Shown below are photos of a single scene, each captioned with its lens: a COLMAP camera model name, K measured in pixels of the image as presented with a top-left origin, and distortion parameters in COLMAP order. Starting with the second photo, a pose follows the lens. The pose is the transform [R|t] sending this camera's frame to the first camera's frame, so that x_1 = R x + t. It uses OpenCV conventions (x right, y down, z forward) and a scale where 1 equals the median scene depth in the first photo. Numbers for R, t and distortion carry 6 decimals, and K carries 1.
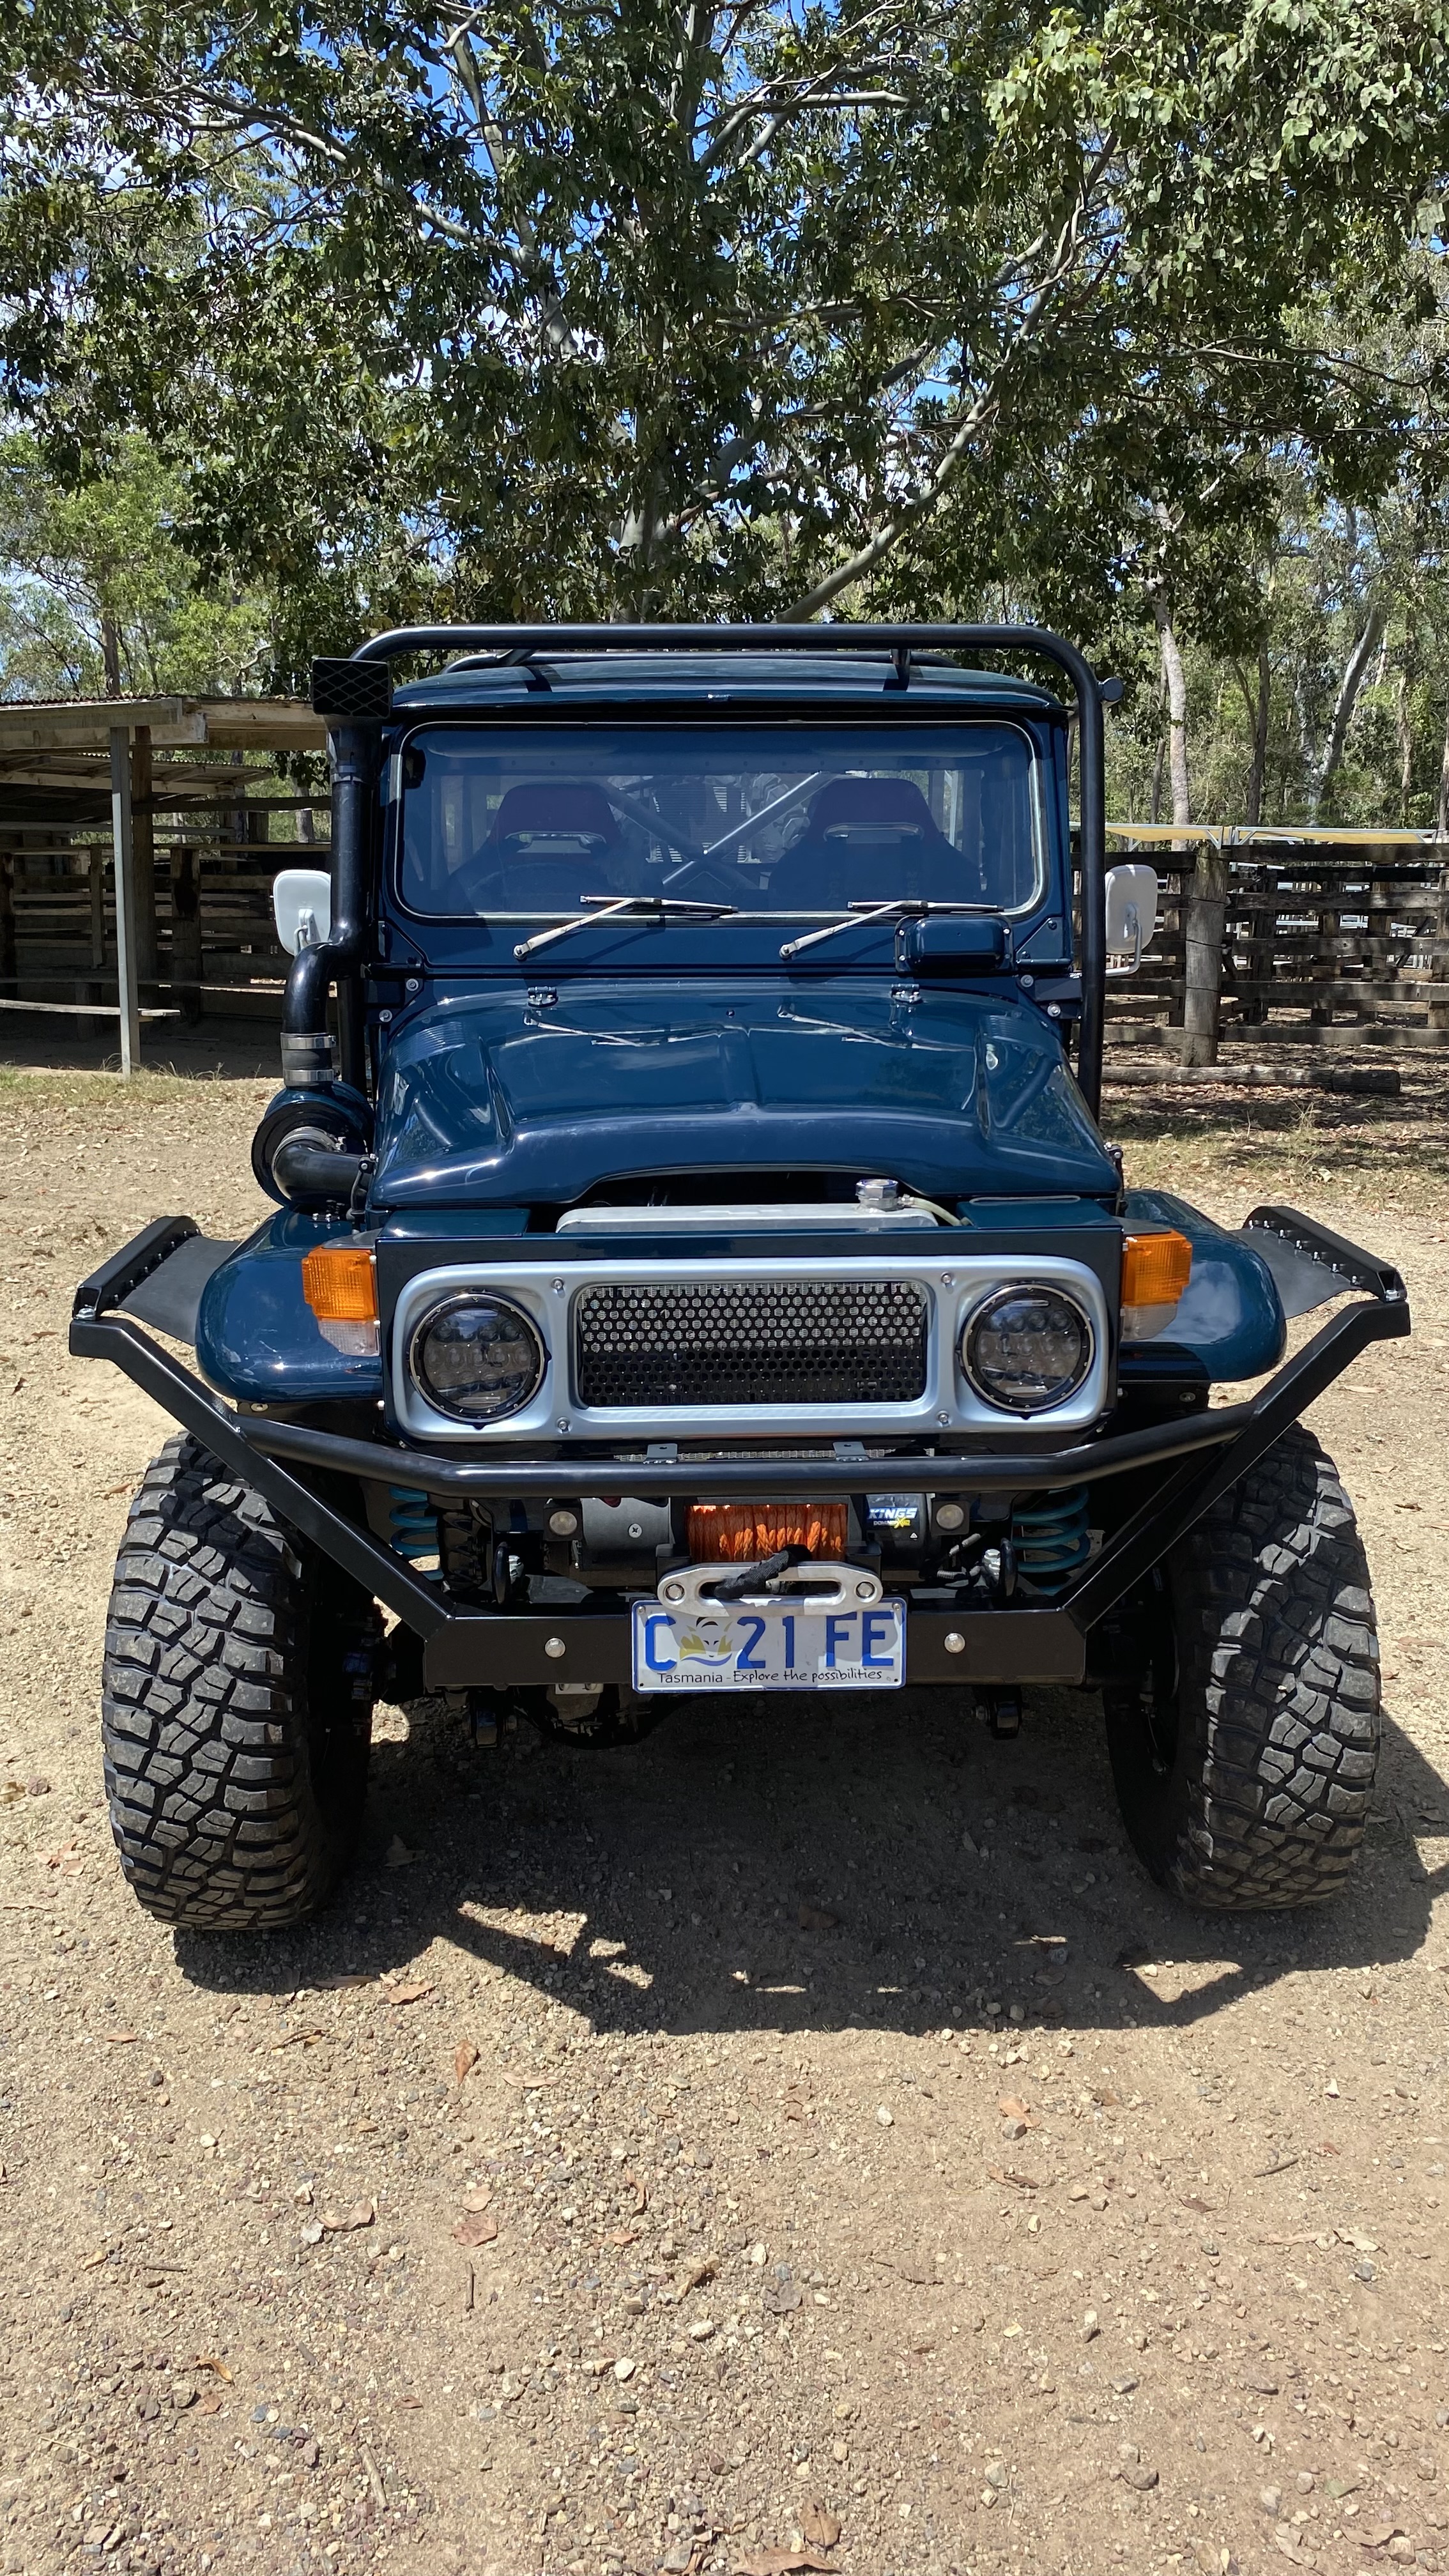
lens RADIAL K [[1955.3, 0, 727.5], [0, 1955.3, 1285.6], [0, 0, 1]] dist [0.003755, -0.003886]
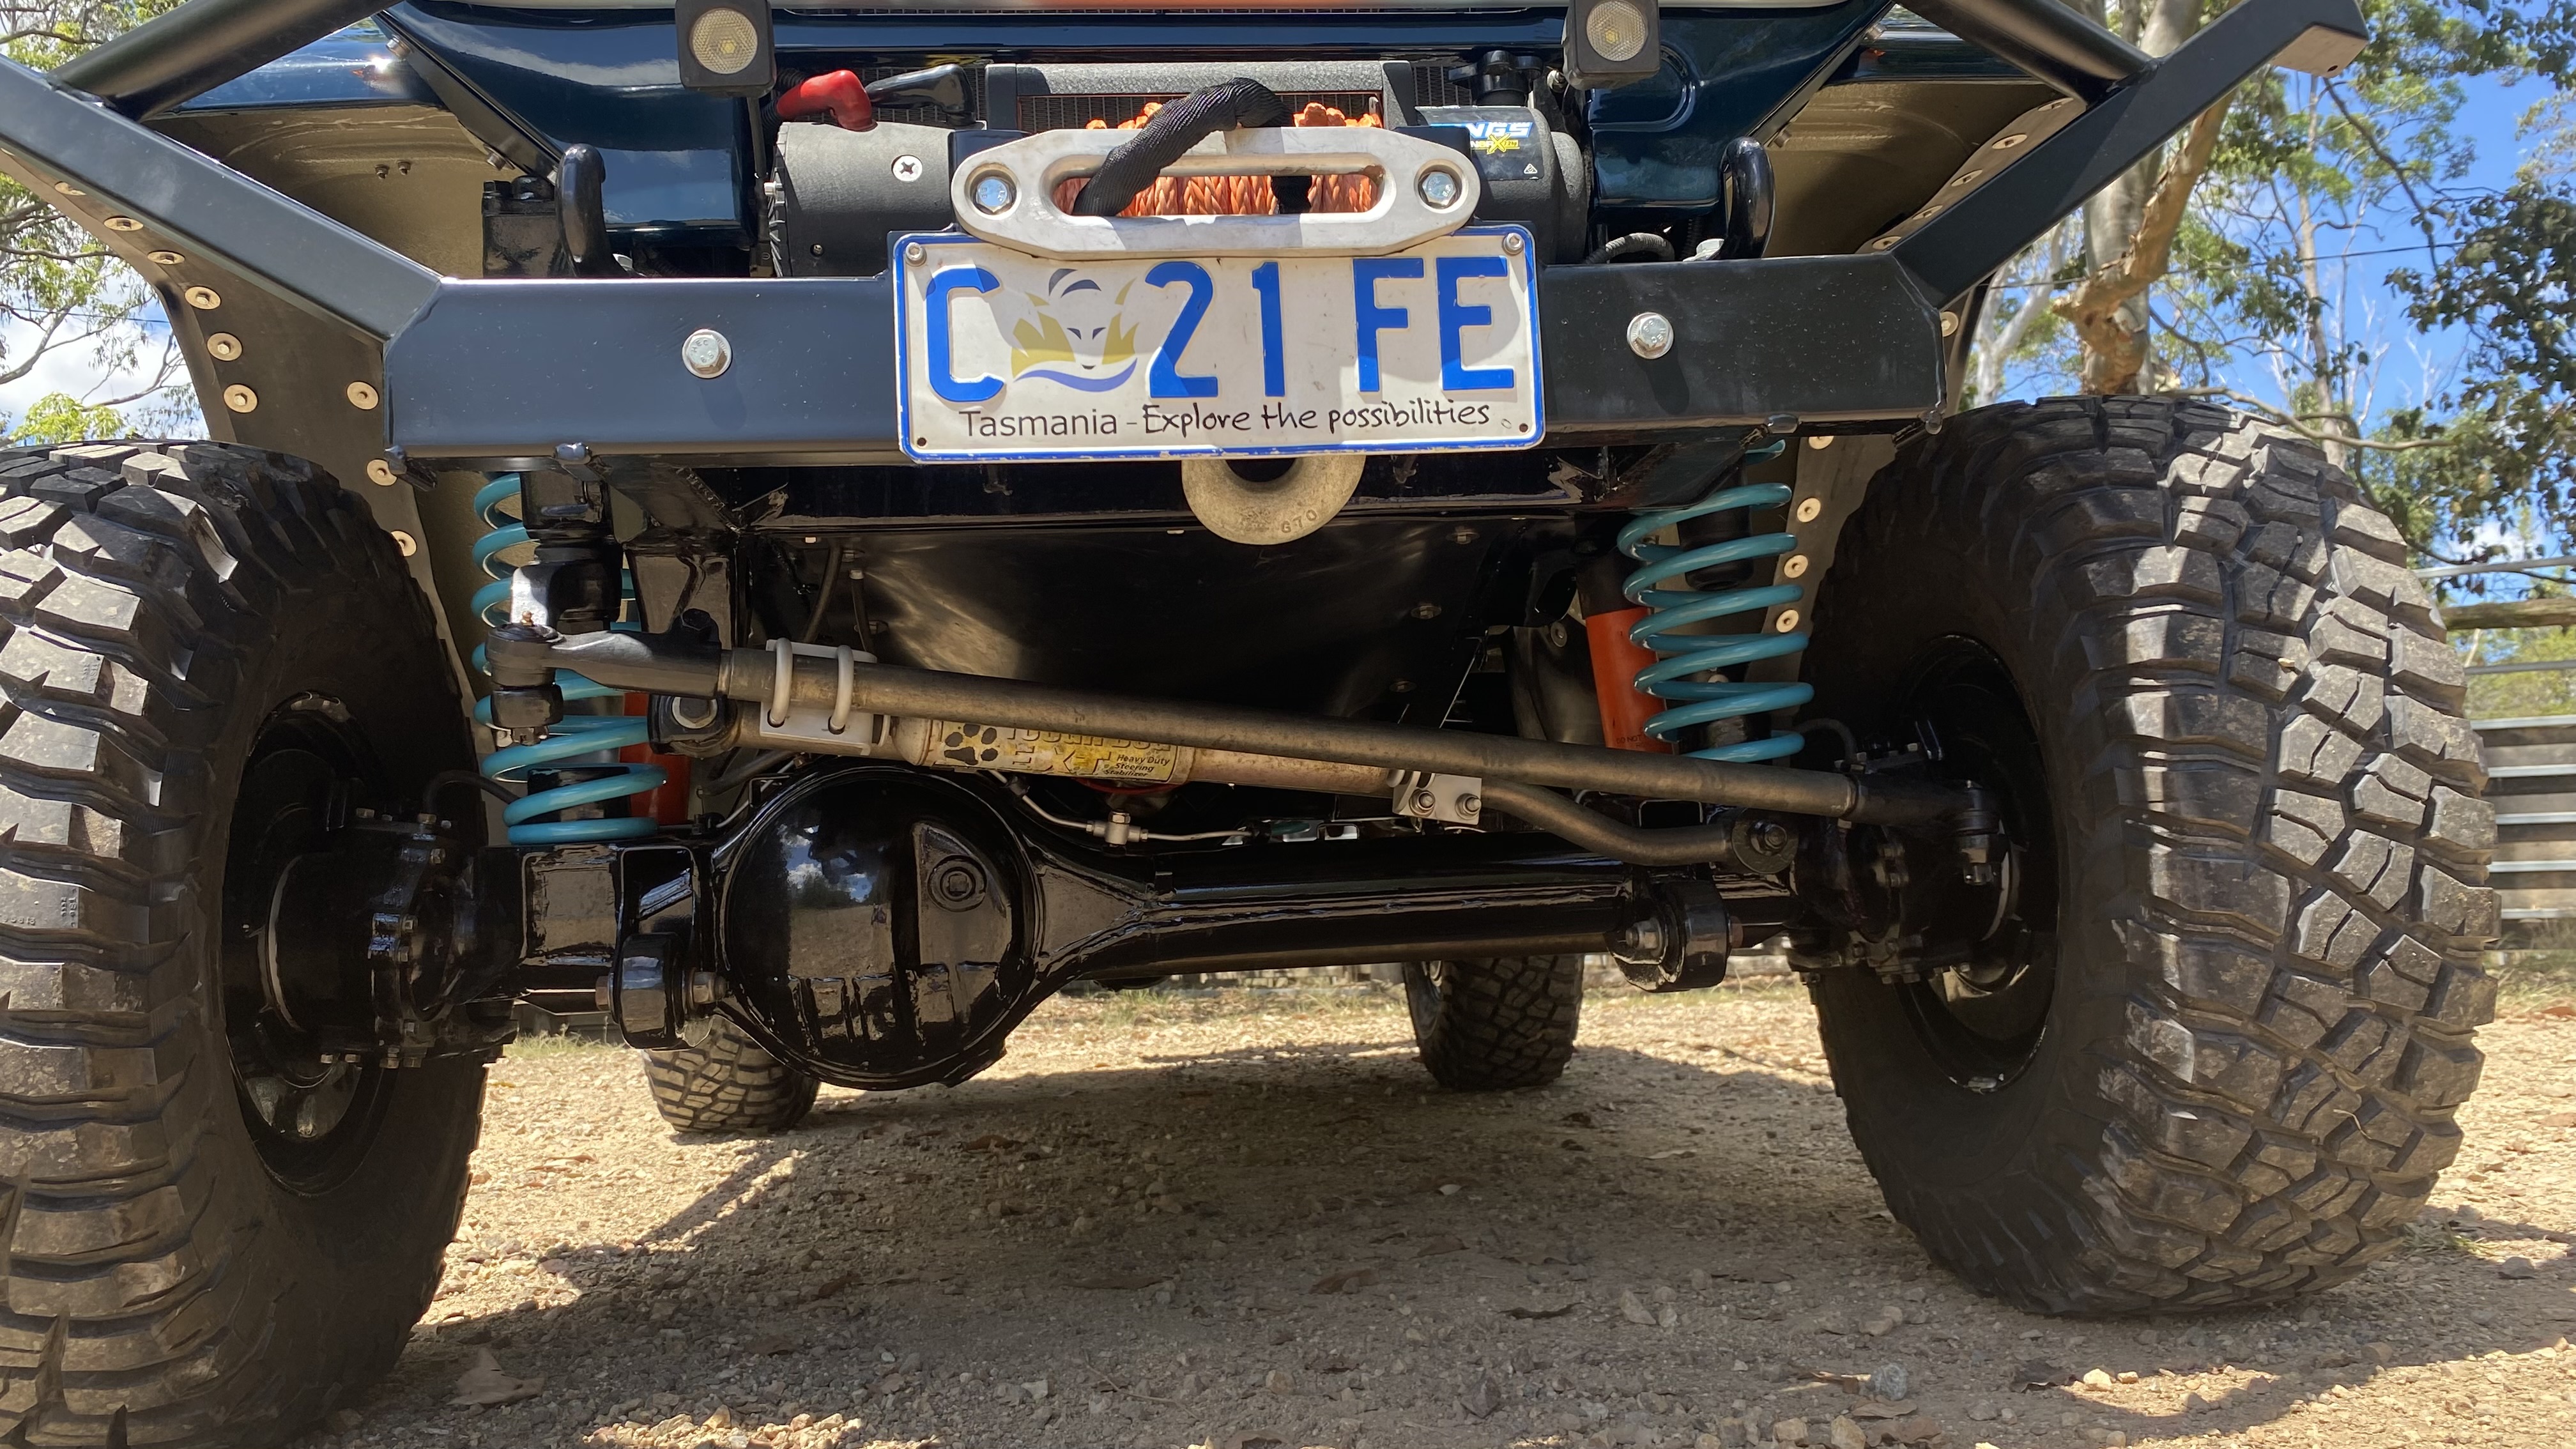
lens RADIAL K [[1955.3, 0, 1292.4], [0, 1955.3, 725.6], [0, 0, 1]] dist [0.003755, -0.003886]
pose [[0.996217, -0.038780, 0.077771, -0.000114], [0.061654, 0.946081, -0.318009, 0.363064], [-0.061245, 0.321601, 0.944893, 0.567539]]
